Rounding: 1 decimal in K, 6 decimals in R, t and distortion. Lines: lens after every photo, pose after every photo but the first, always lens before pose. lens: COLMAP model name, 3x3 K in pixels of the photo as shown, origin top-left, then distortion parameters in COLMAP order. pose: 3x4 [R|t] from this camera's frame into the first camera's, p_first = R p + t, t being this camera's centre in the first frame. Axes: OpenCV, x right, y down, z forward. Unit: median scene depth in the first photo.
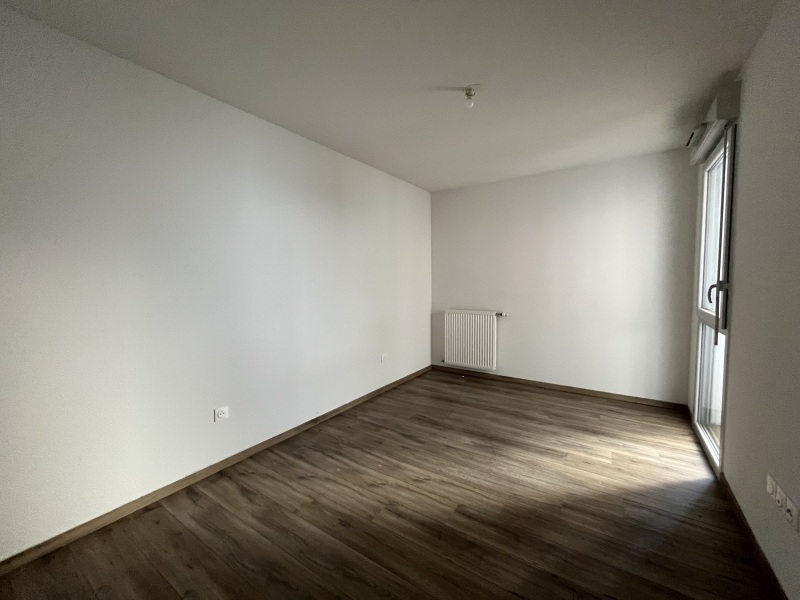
lens RADIAL K [[326.0, 0, 400.0], [0, 326.0, 300.0], [0, 0, 1]] dist [-0.000779, -0.000068]
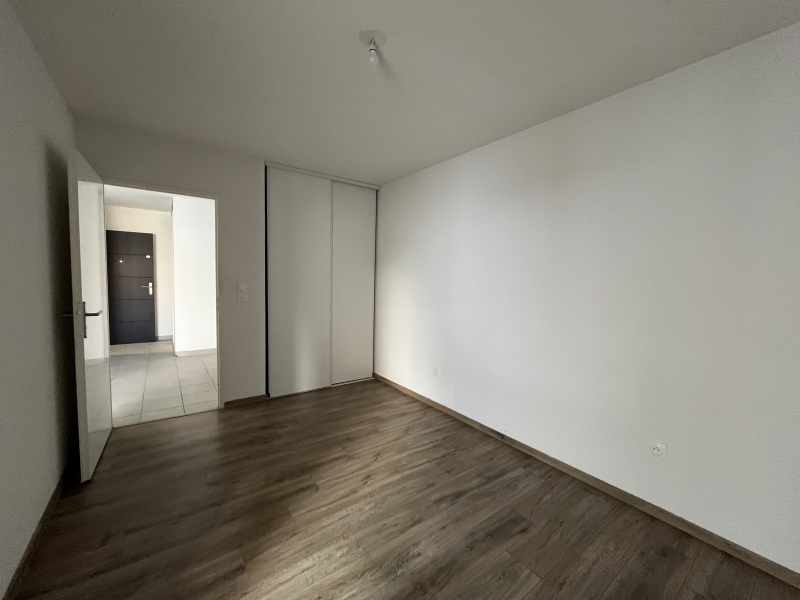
lens RADIAL K [[326.0, 0, 400.0], [0, 326.0, 300.0], [0, 0, 1]] dist [-0.000779, -0.000068]
pose [[-0.331113, 0.064141, -0.941408, 0.906825], [-0.086652, 0.991404, 0.098025, -0.109666], [0.939604, 0.114033, -0.322709, 1.291840]]
